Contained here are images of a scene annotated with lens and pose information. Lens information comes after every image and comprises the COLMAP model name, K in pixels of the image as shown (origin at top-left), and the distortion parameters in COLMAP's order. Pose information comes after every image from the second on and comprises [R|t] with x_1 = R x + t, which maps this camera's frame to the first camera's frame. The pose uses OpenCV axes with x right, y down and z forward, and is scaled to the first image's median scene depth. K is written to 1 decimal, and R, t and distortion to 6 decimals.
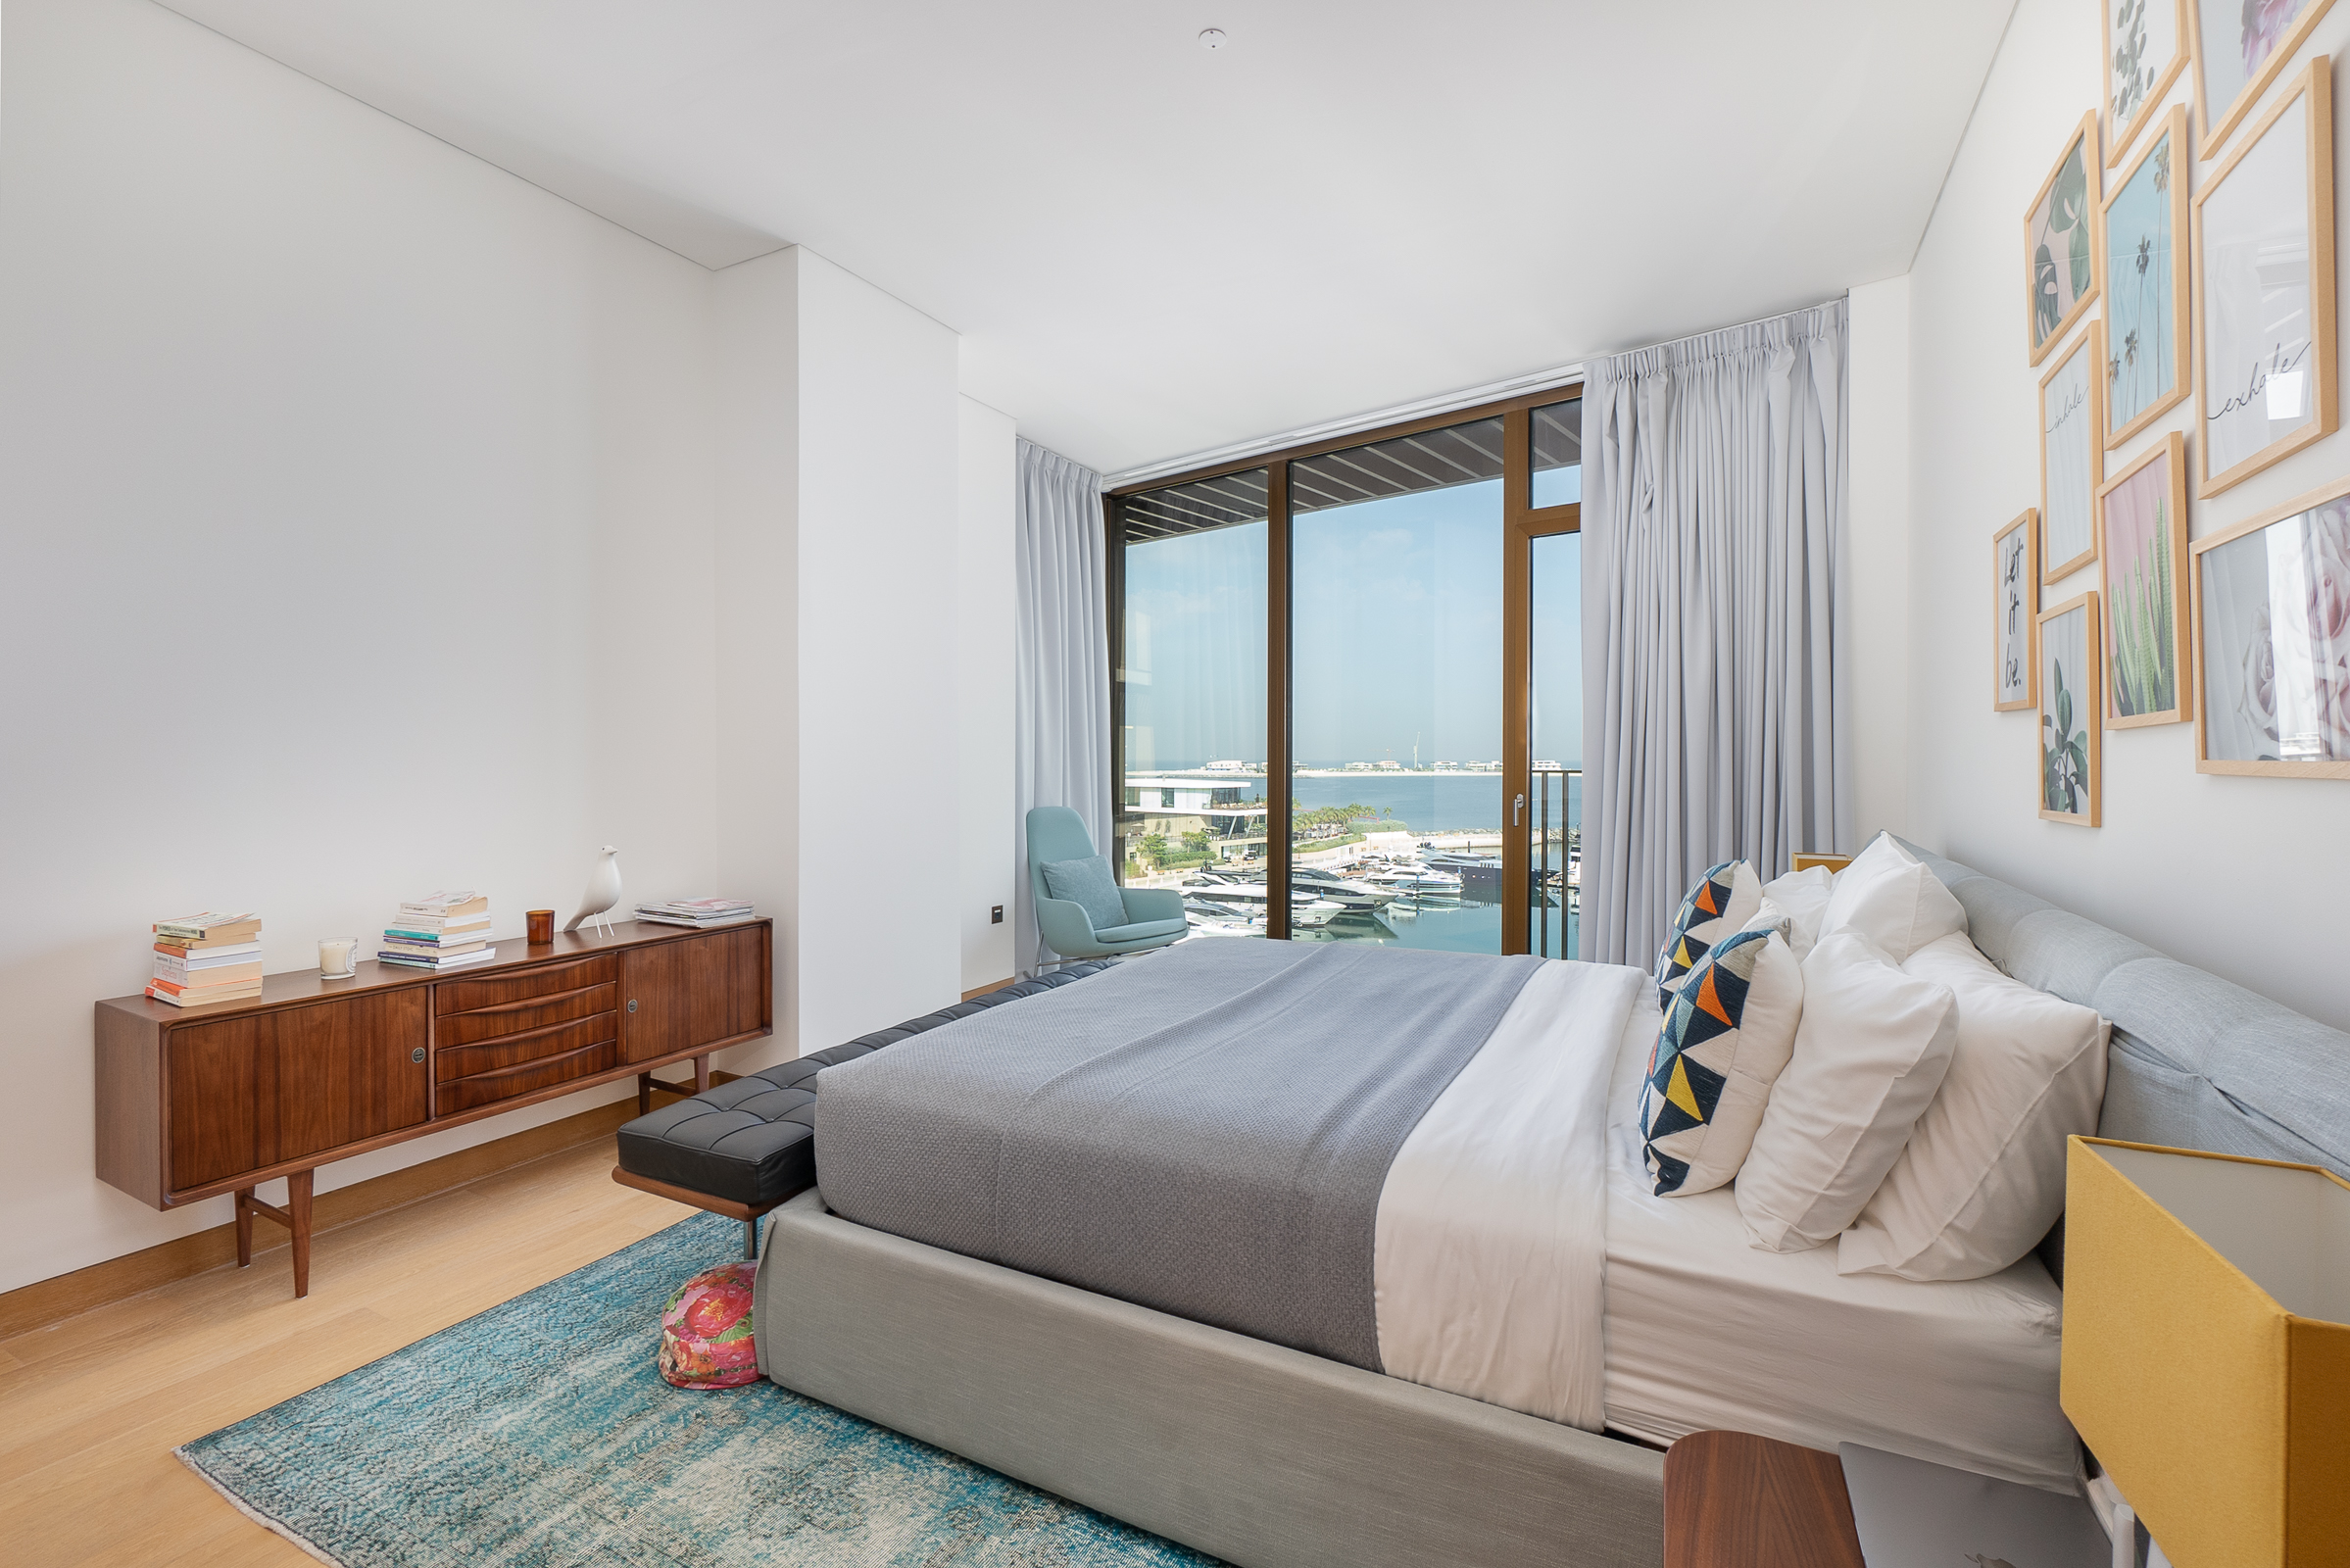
lens RADIAL K [[1028.5, 0, 1190.6], [0, 1028.5, 764.1], [0, 0, 1]] dist [-0.000104, -0.000016]
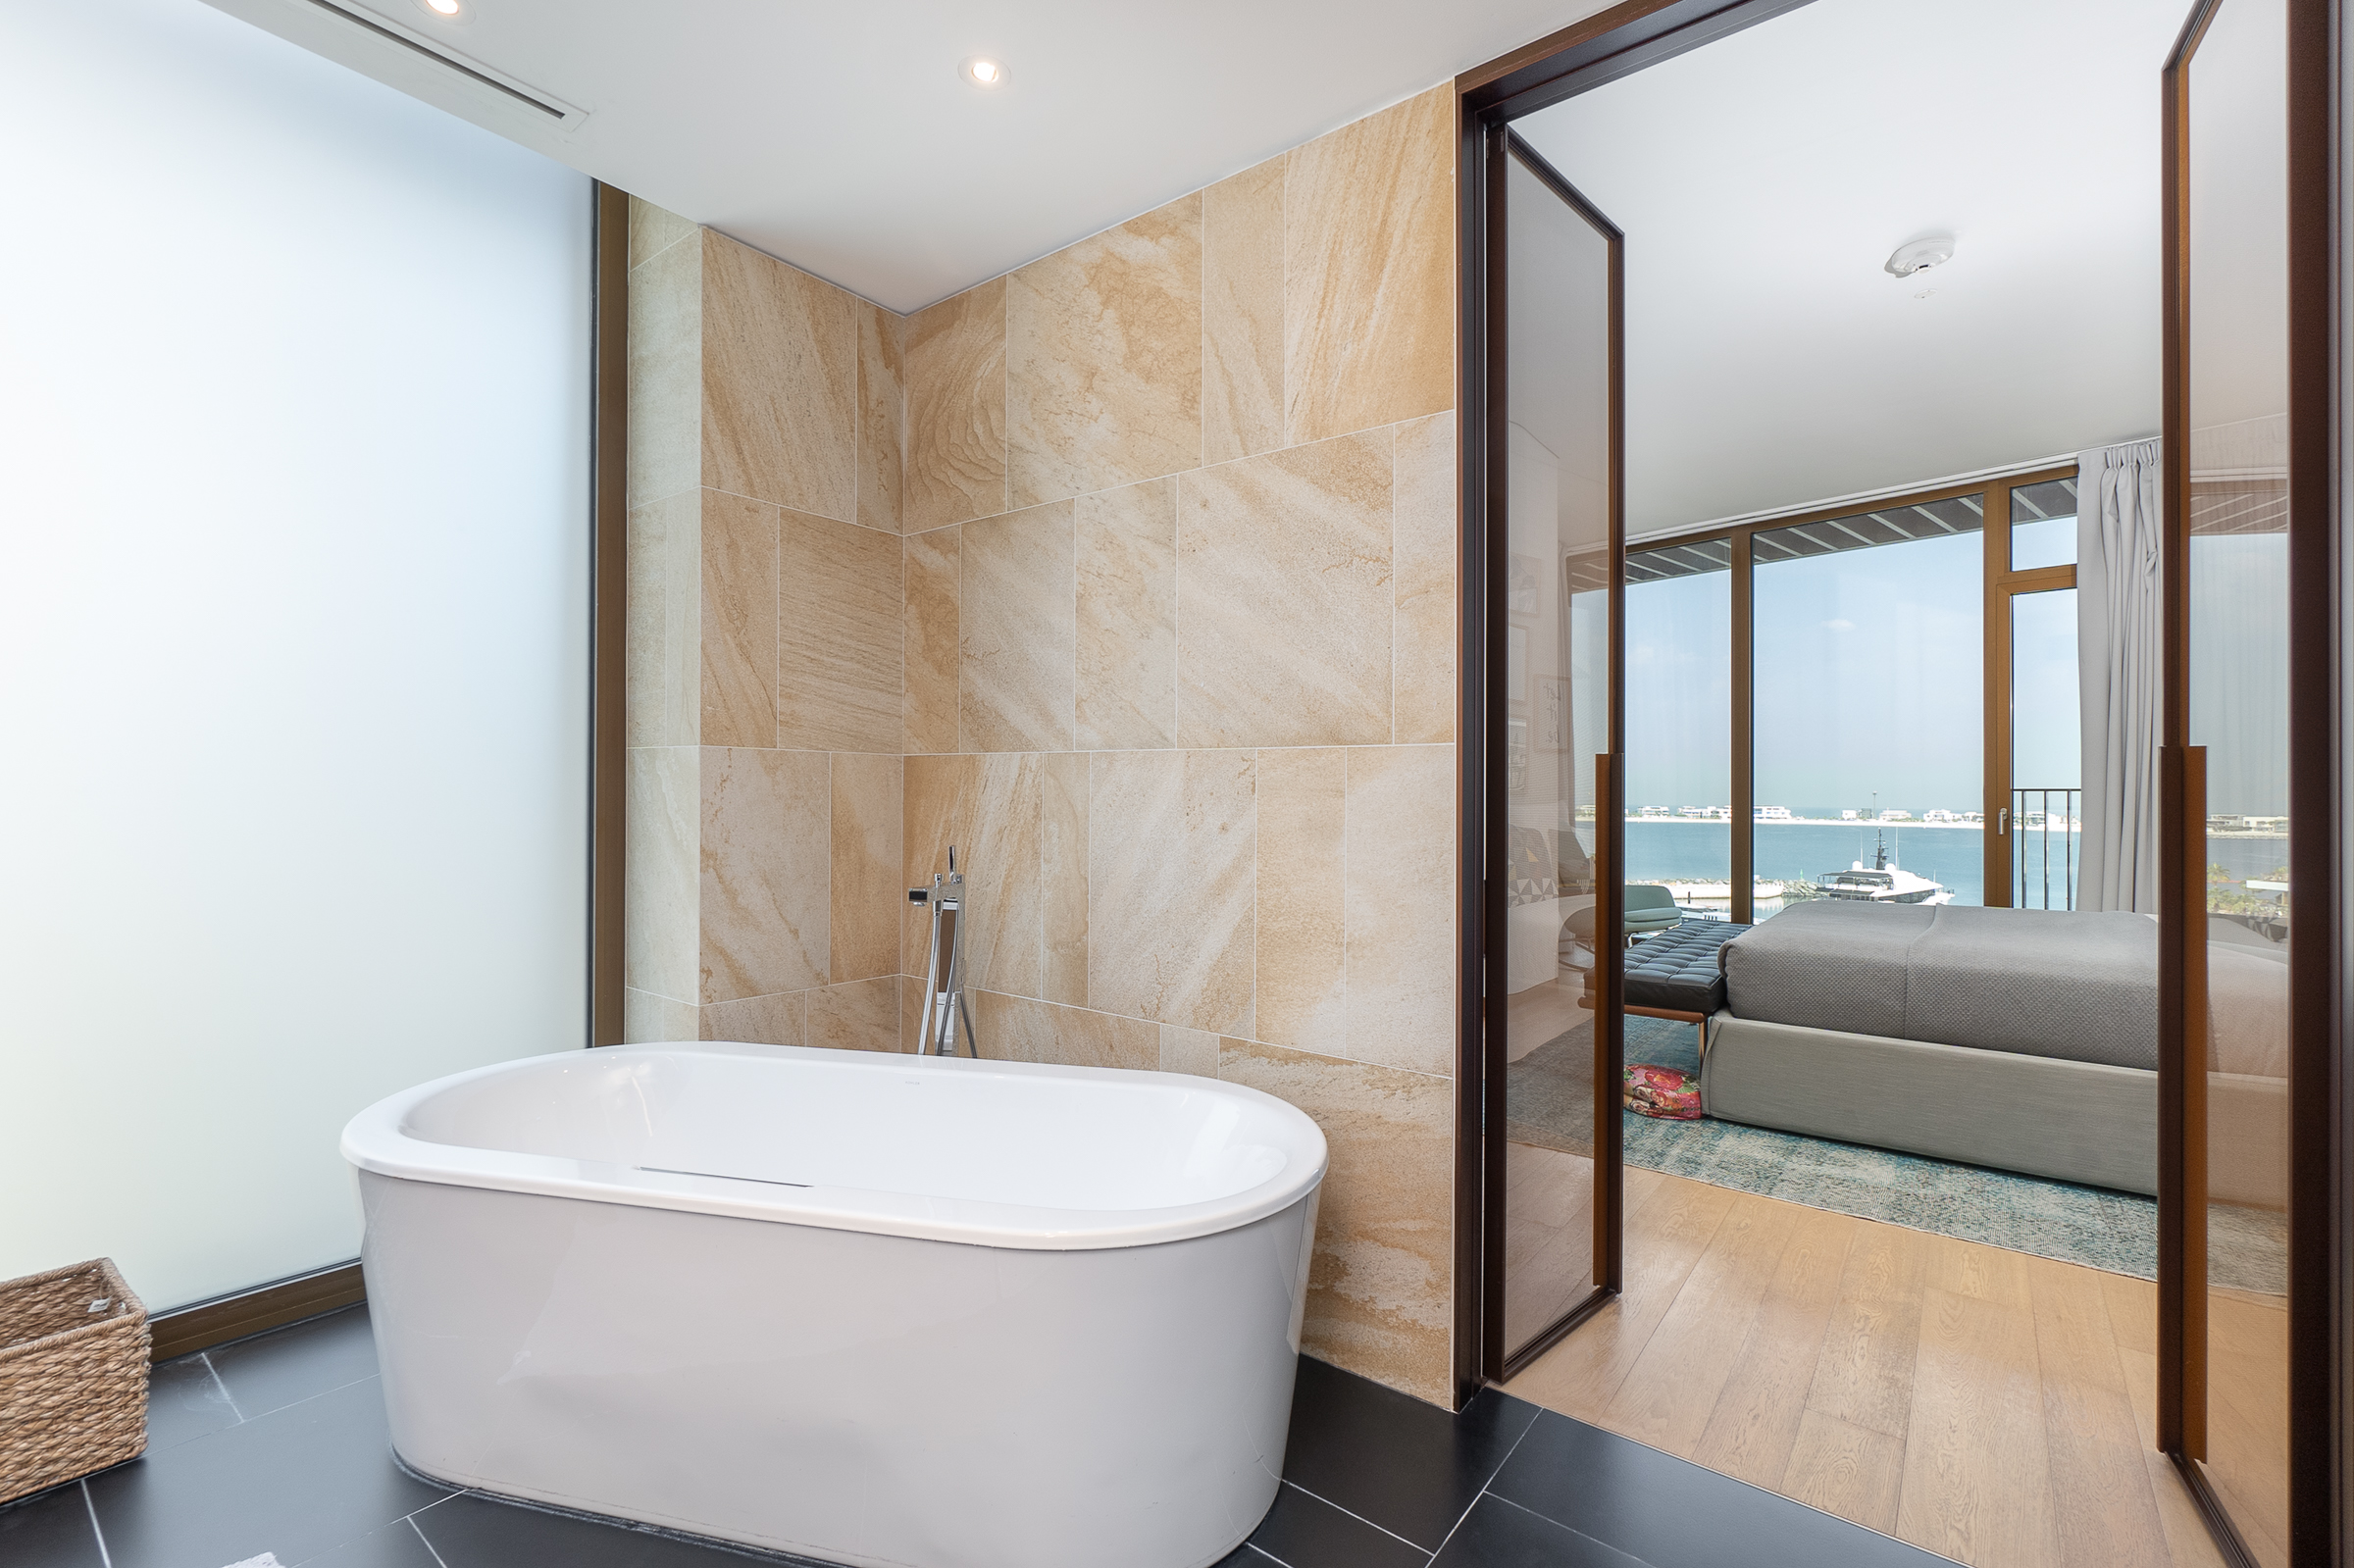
lens RADIAL K [[1034.3, 0, 1177.0], [0, 1034.3, 784.0], [0, 0, 1]] dist [-0.002141, -0.000038]
pose [[0.982590, 0.006999, -0.185656, -0.959201], [-0.010900, 0.999741, -0.020000, 0.086834], [0.185468, 0.021675, 0.982411, -0.861462]]
